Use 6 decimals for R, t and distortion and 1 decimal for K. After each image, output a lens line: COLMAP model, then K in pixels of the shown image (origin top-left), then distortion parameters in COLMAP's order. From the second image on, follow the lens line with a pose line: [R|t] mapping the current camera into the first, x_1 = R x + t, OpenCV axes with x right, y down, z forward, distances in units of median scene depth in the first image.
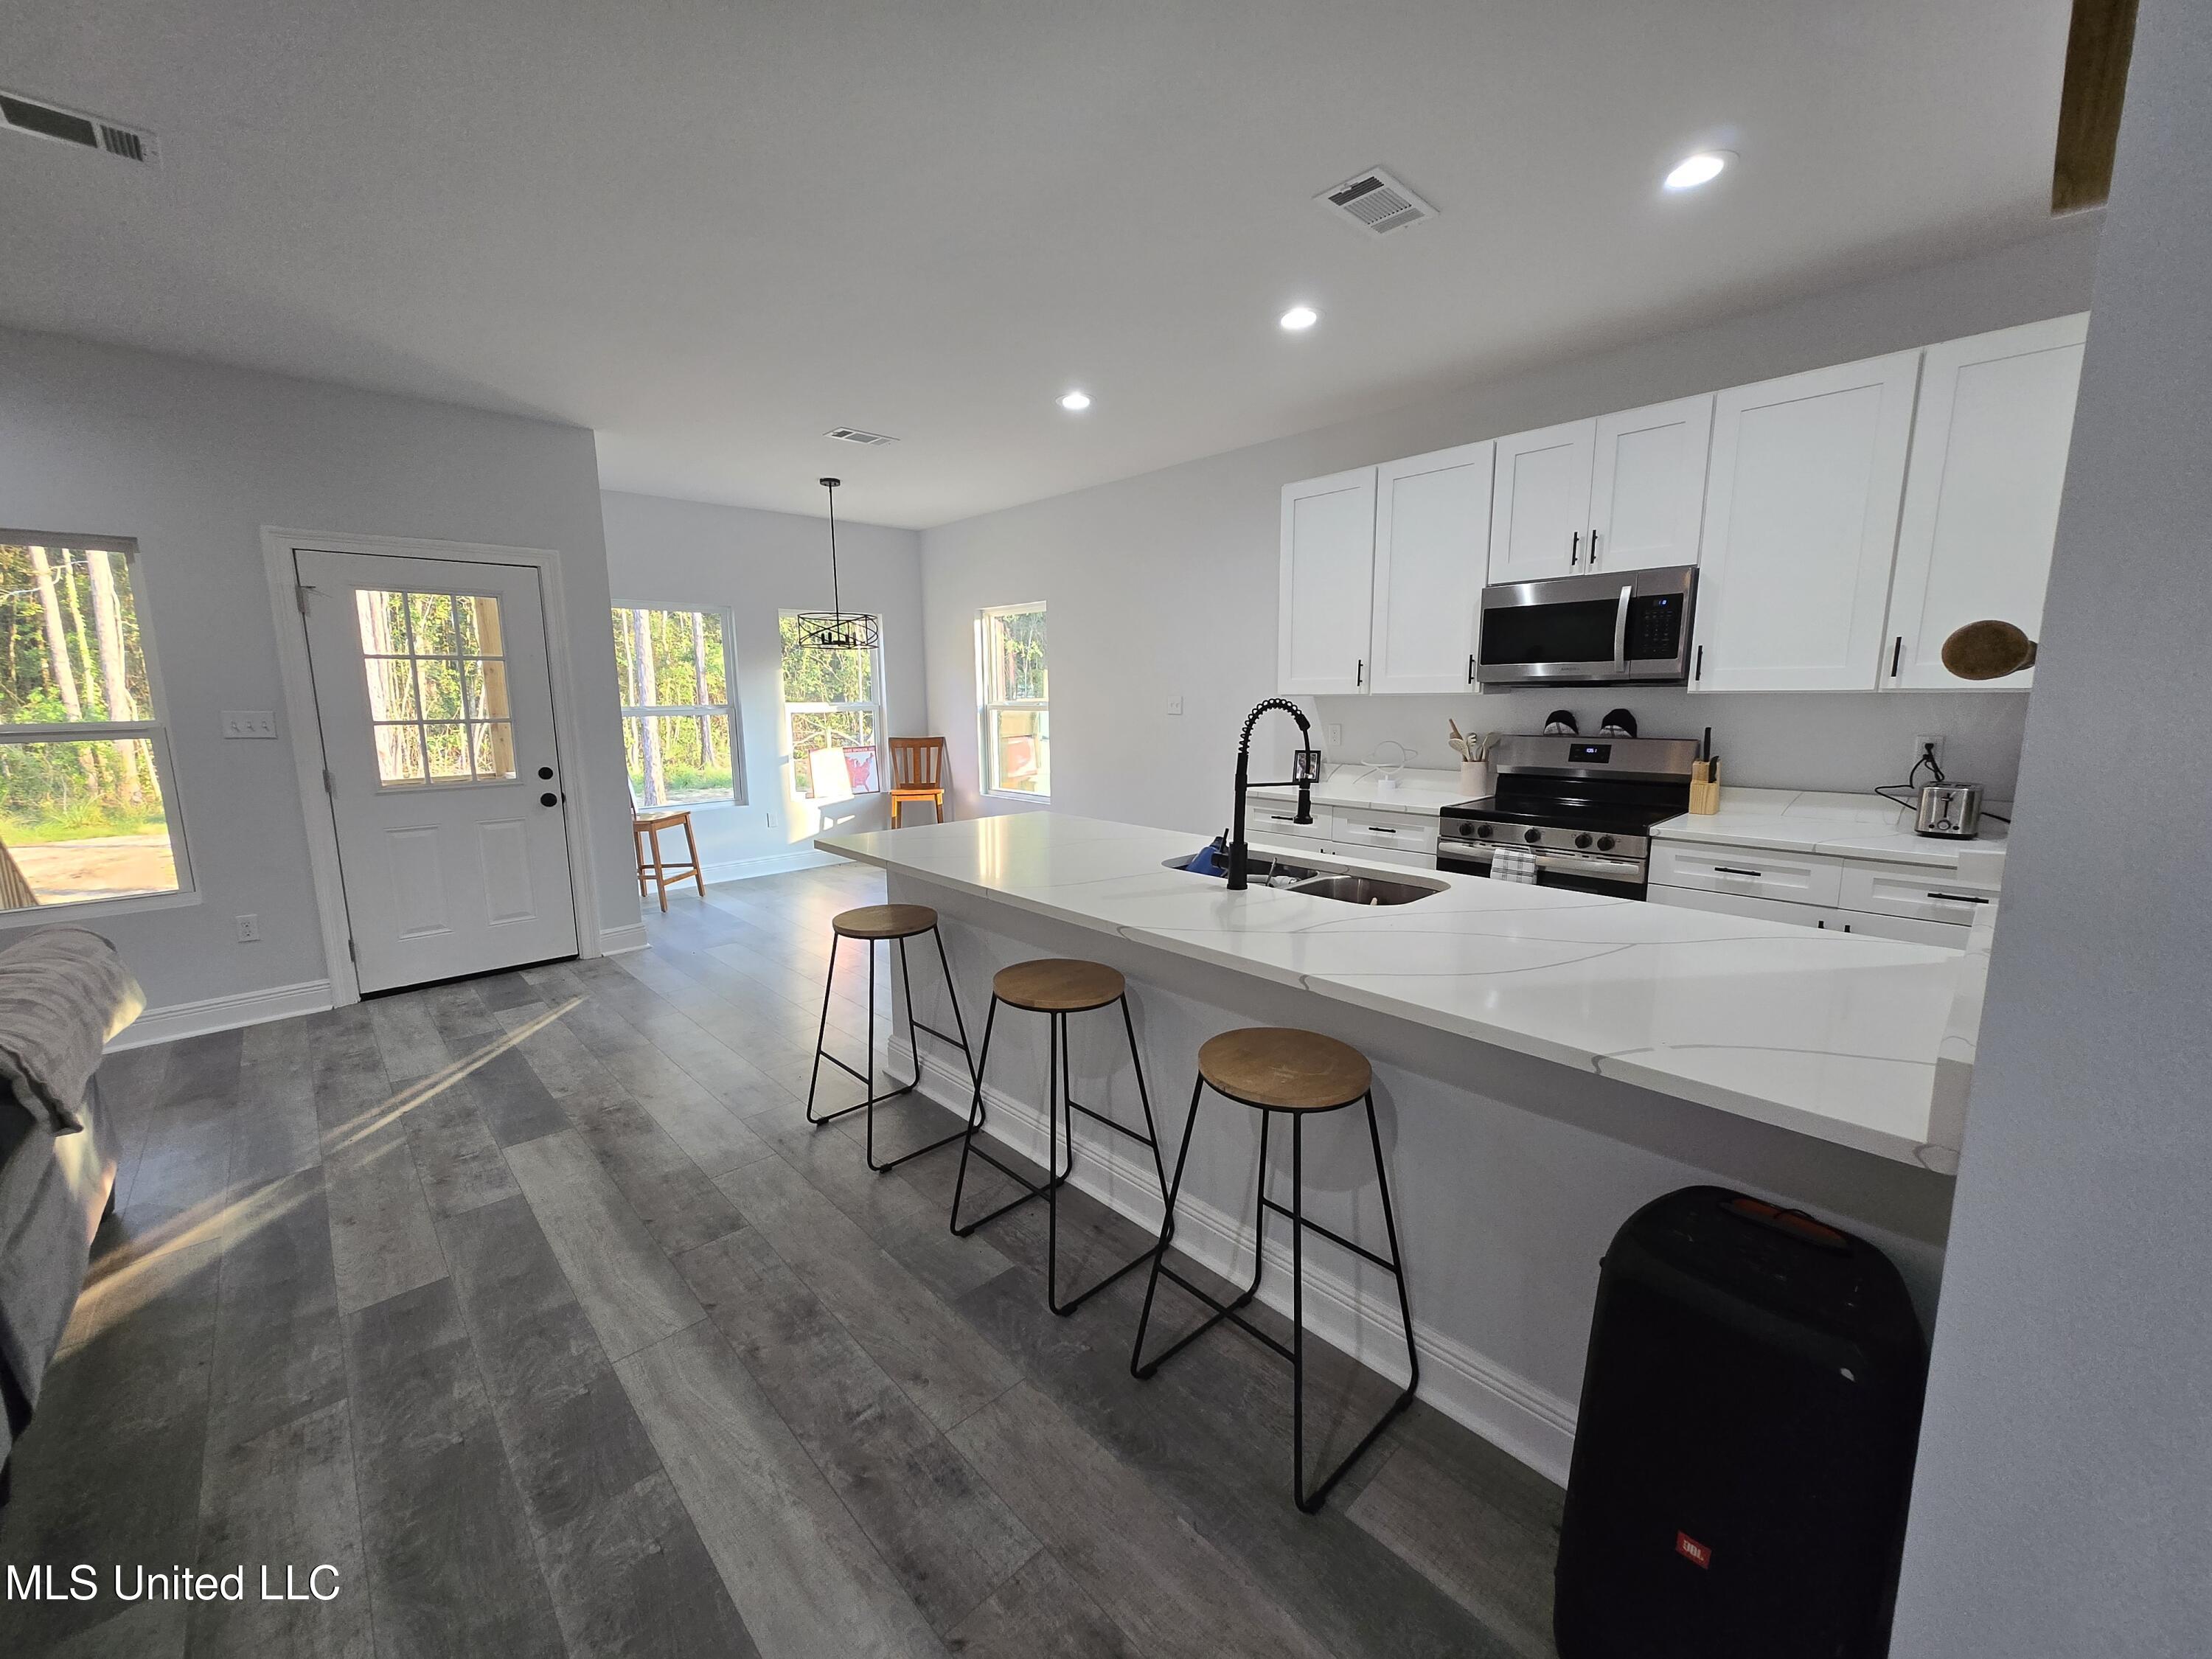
lens RADIAL K [[864.8, 0, 1084.8], [0, 864.8, 830.6], [0, 0, 1]] dist [0.009691, -0.001326]
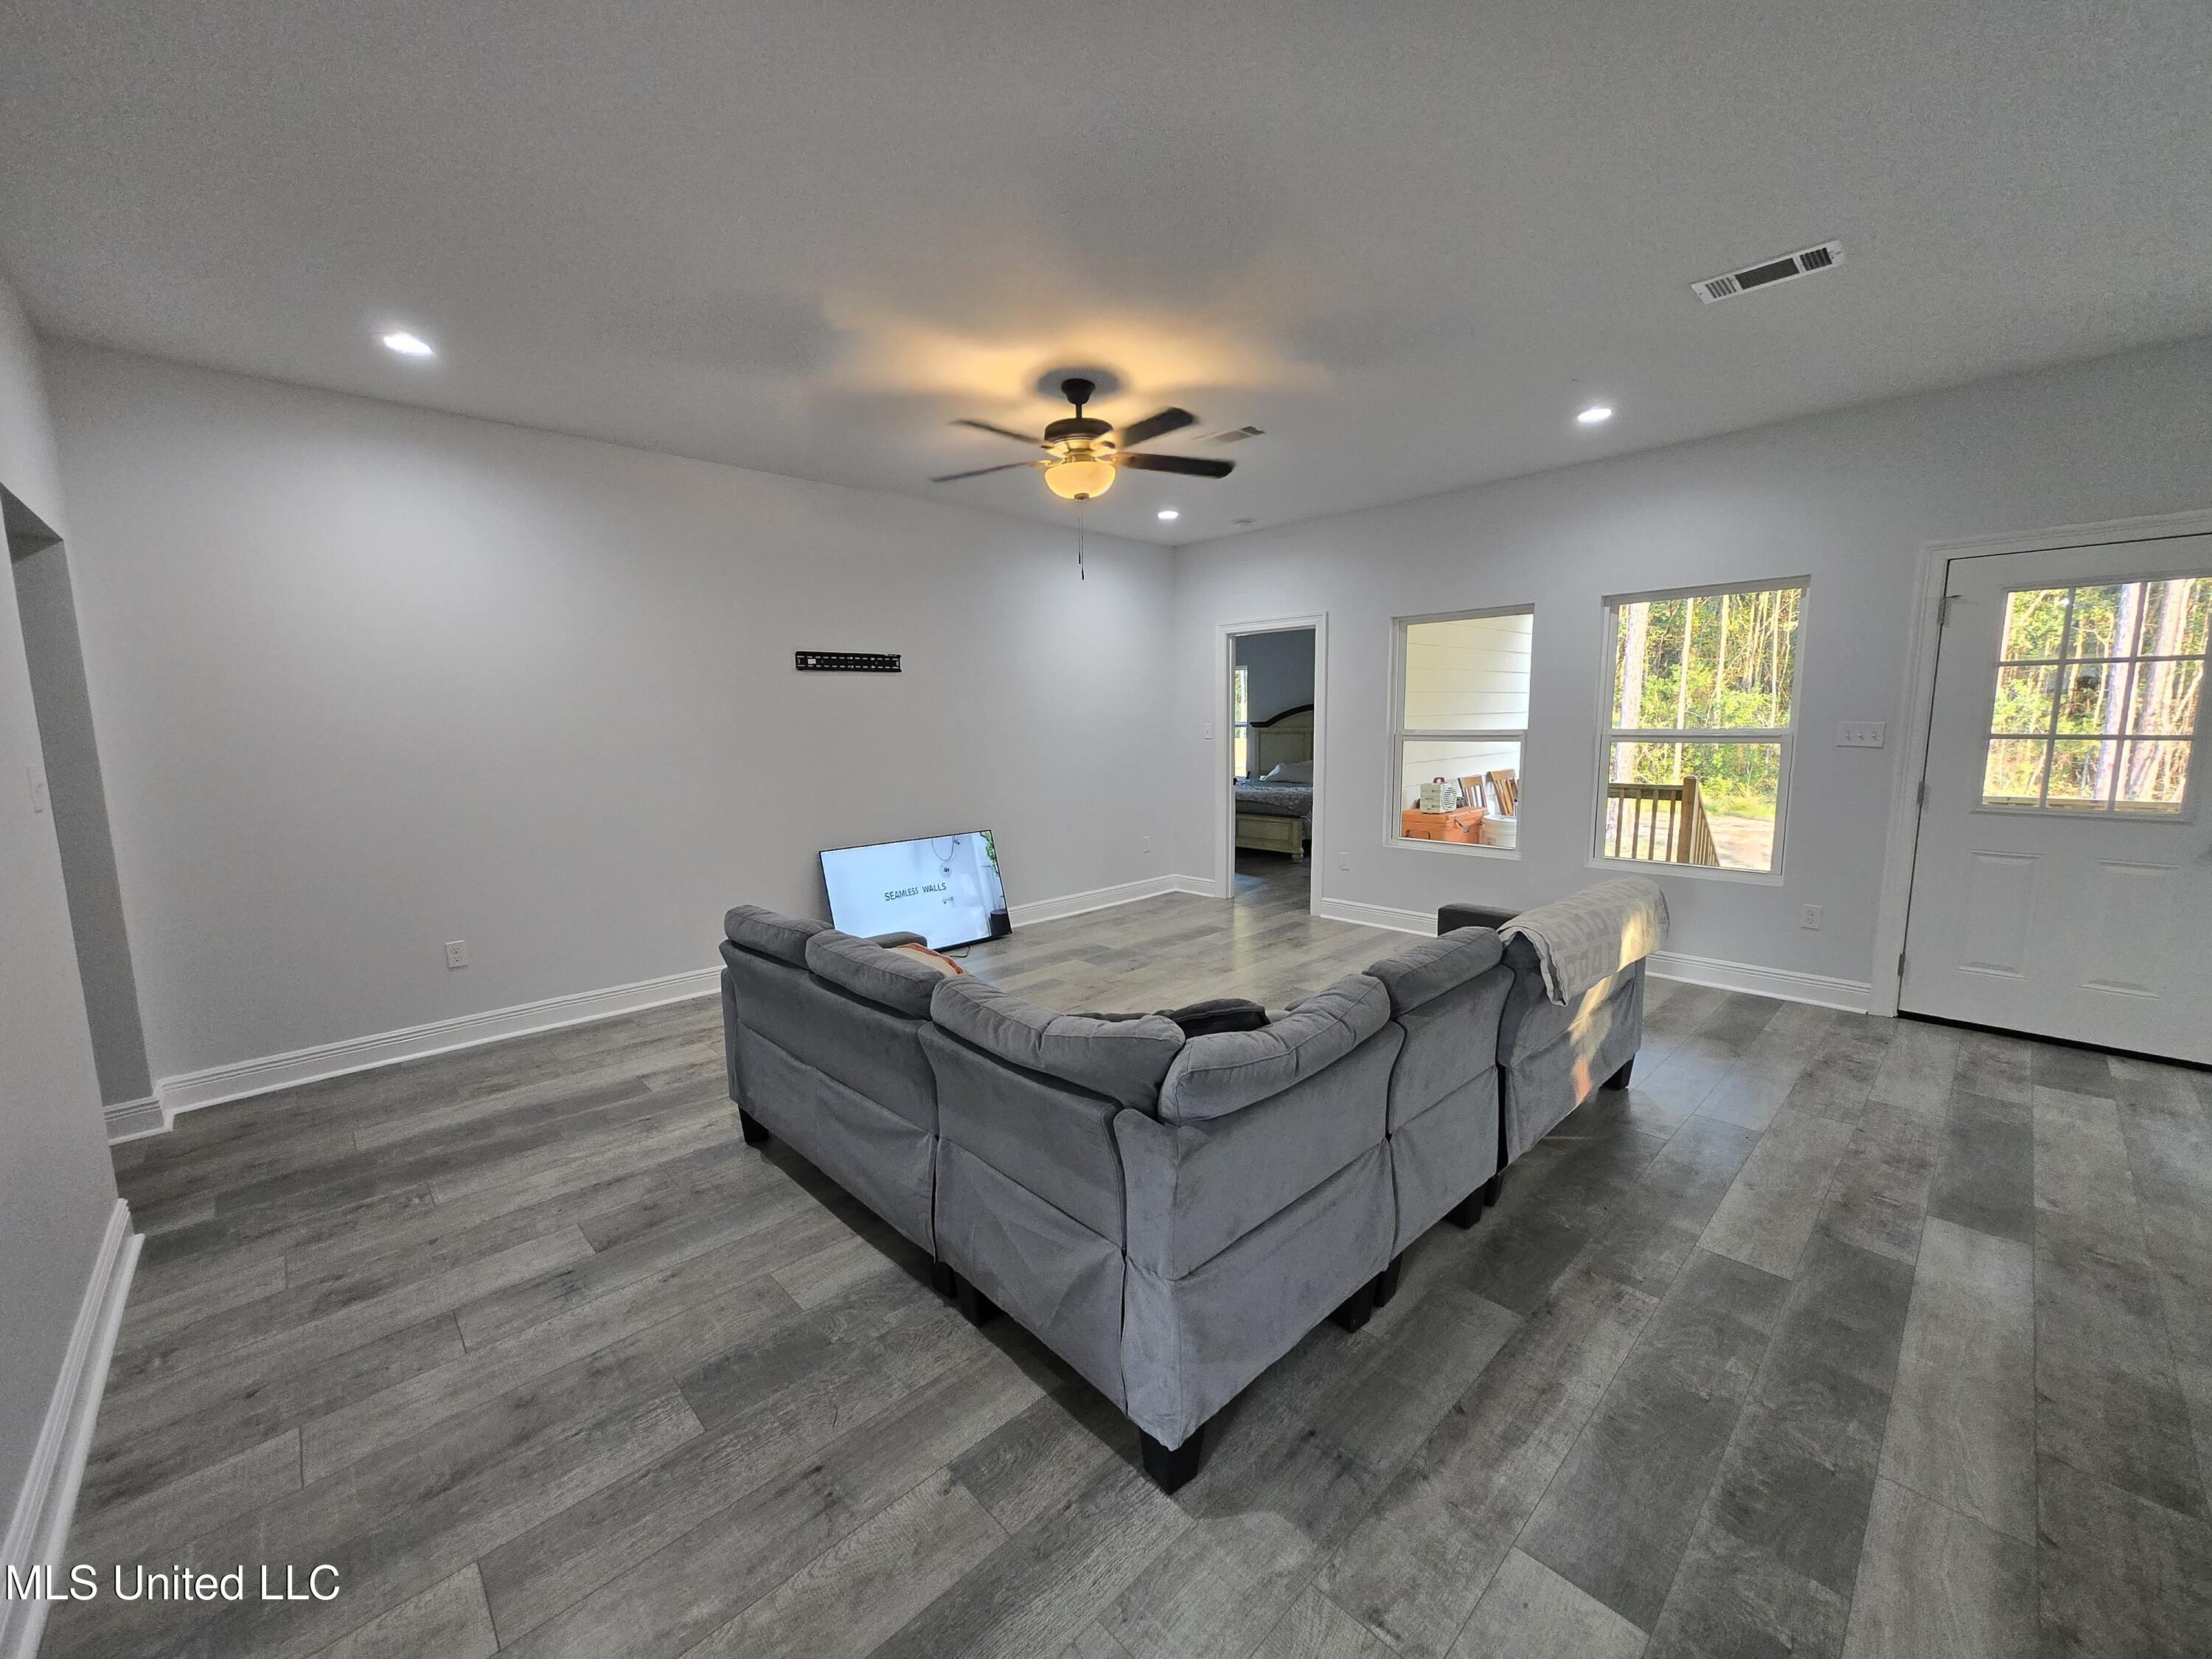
lens RADIAL K [[864.8, 0, 1087.0], [0, 864.8, 823.0], [0, 0, 1]] dist [0.009691, -0.001326]
pose [[0.004911, 0.131036, -0.991366, 0.136148], [-0.144216, 0.981106, 0.128965, -0.017326], [0.989534, 0.142338, 0.023716, 0.054386]]
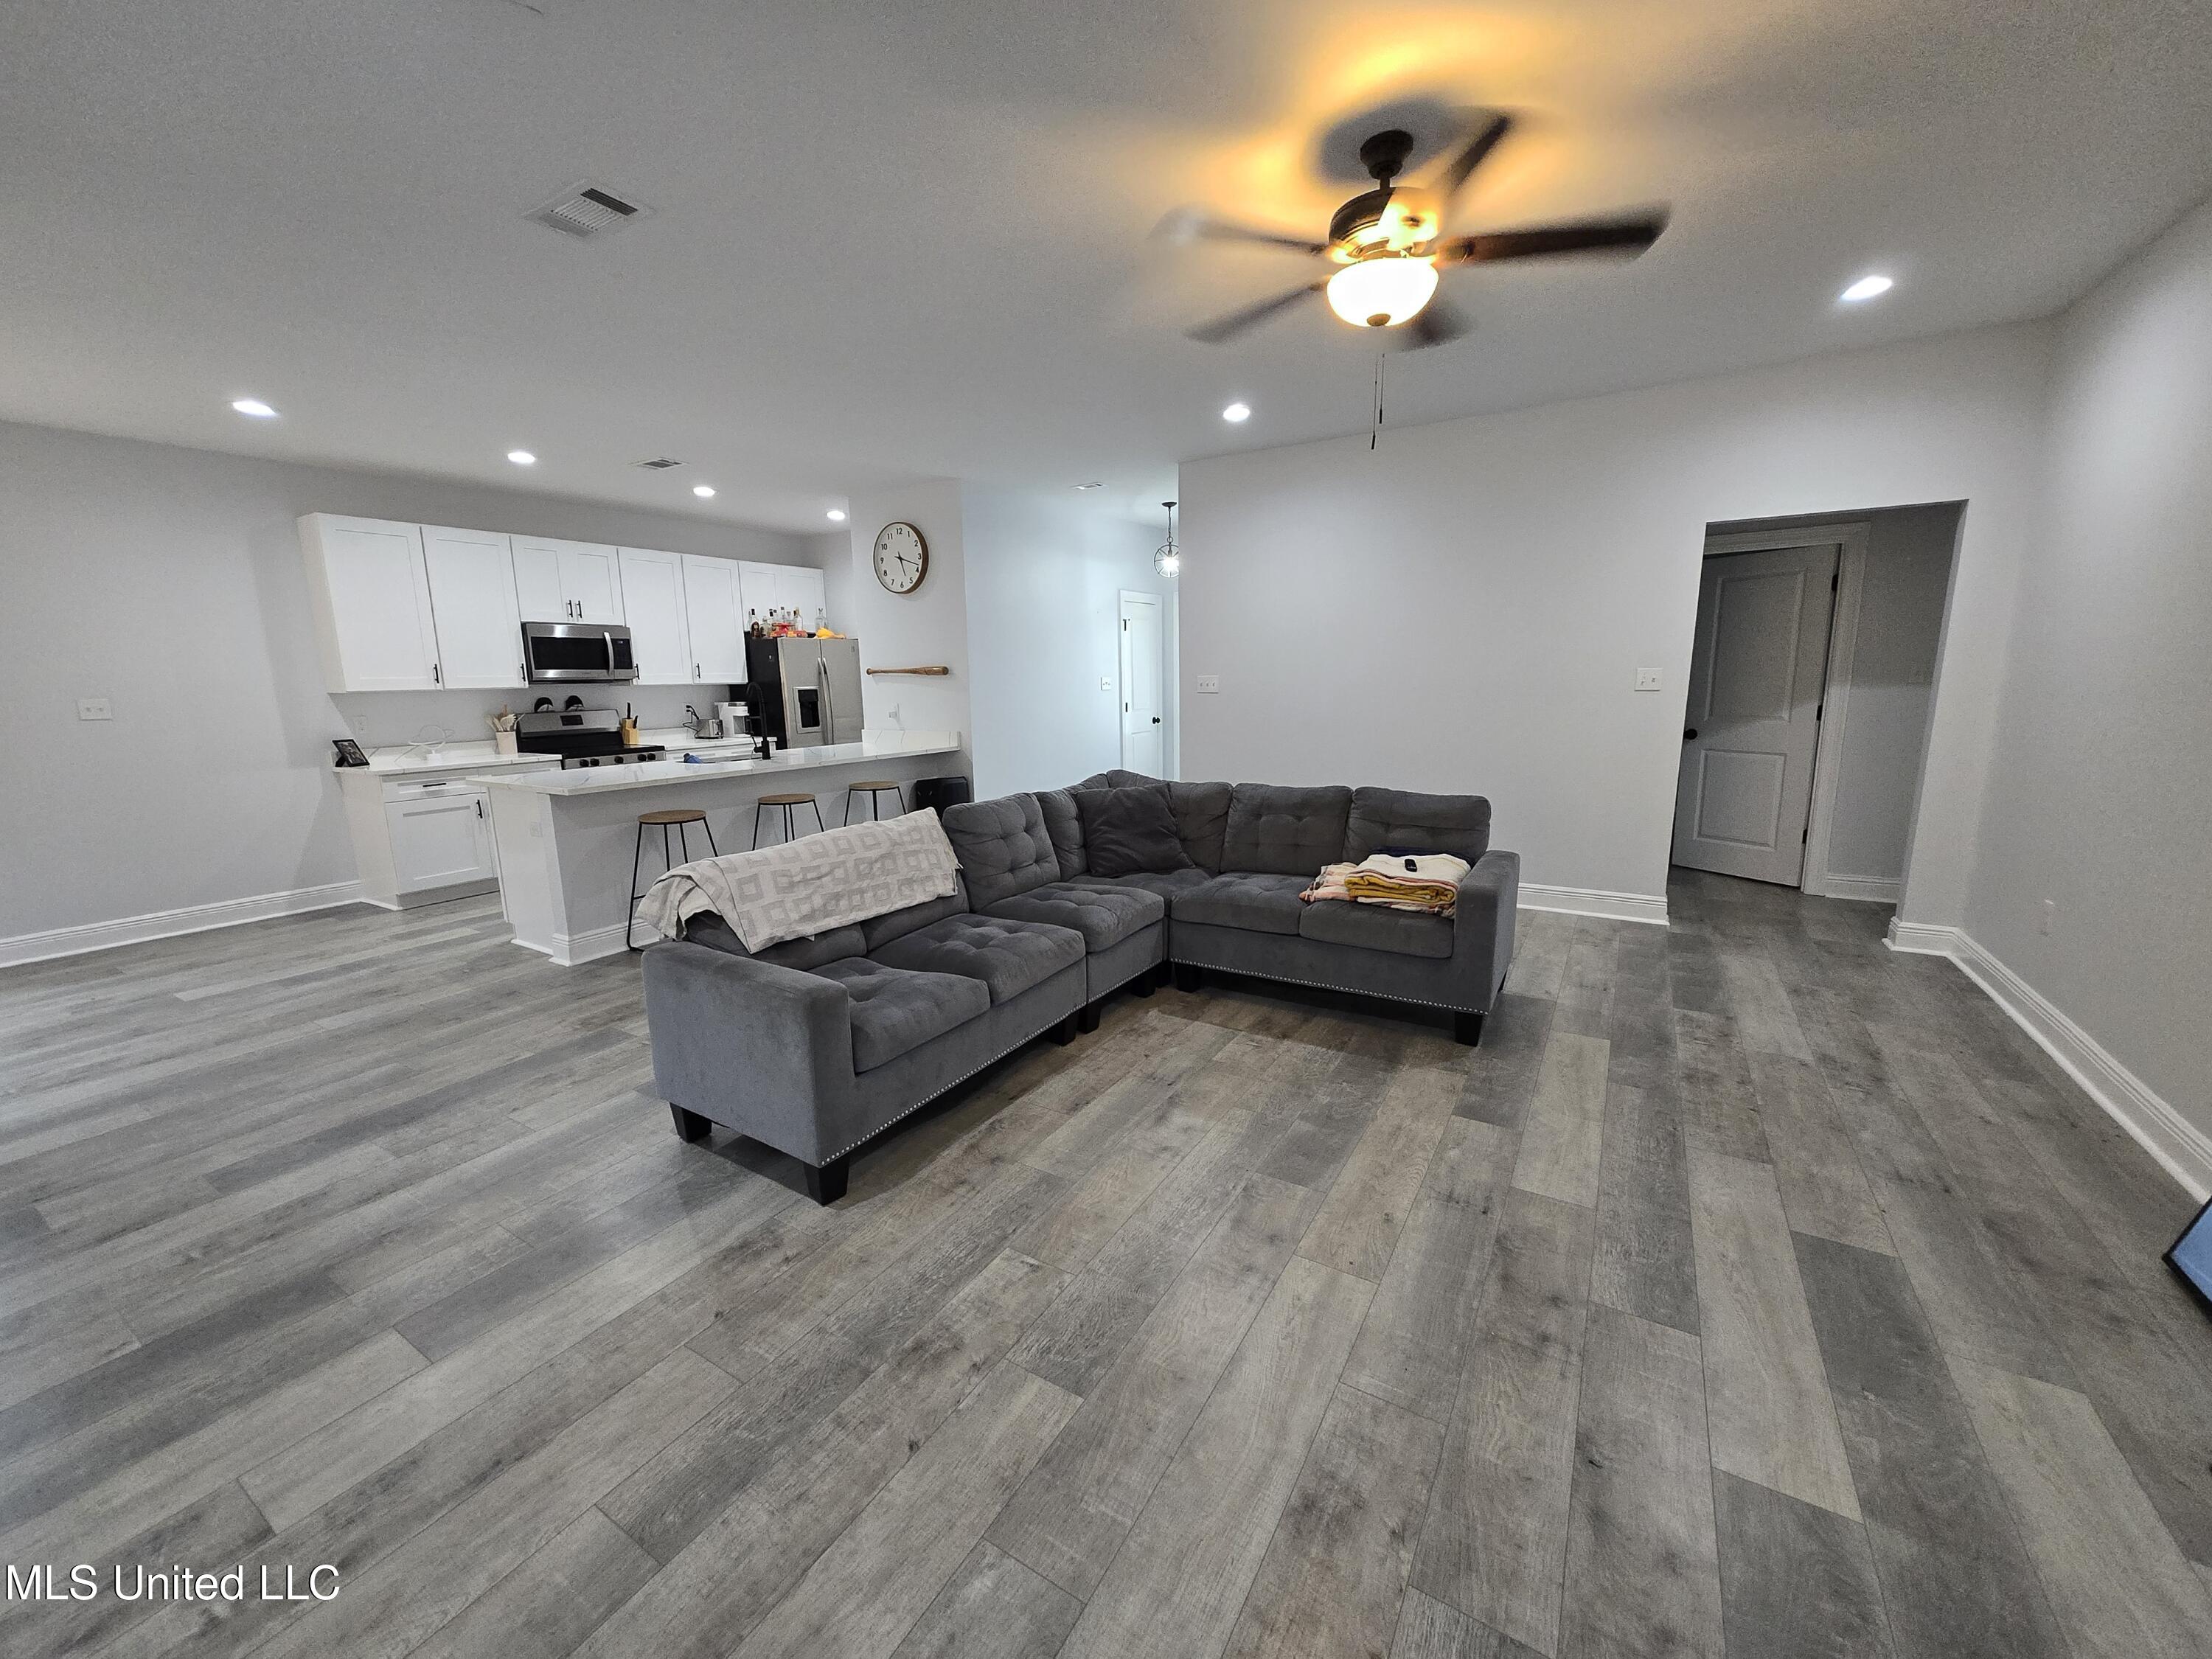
lens RADIAL K [[864.8, 0, 1091.8], [0, 864.8, 827.0], [0, 0, 1]] dist [0.009691, -0.001326]
pose [[-0.262663, -0.151667, 0.952893, -1.676168], [0.176339, 0.963391, 0.201945, -0.056493], [-0.948637, 0.221076, -0.226303, 0.497747]]
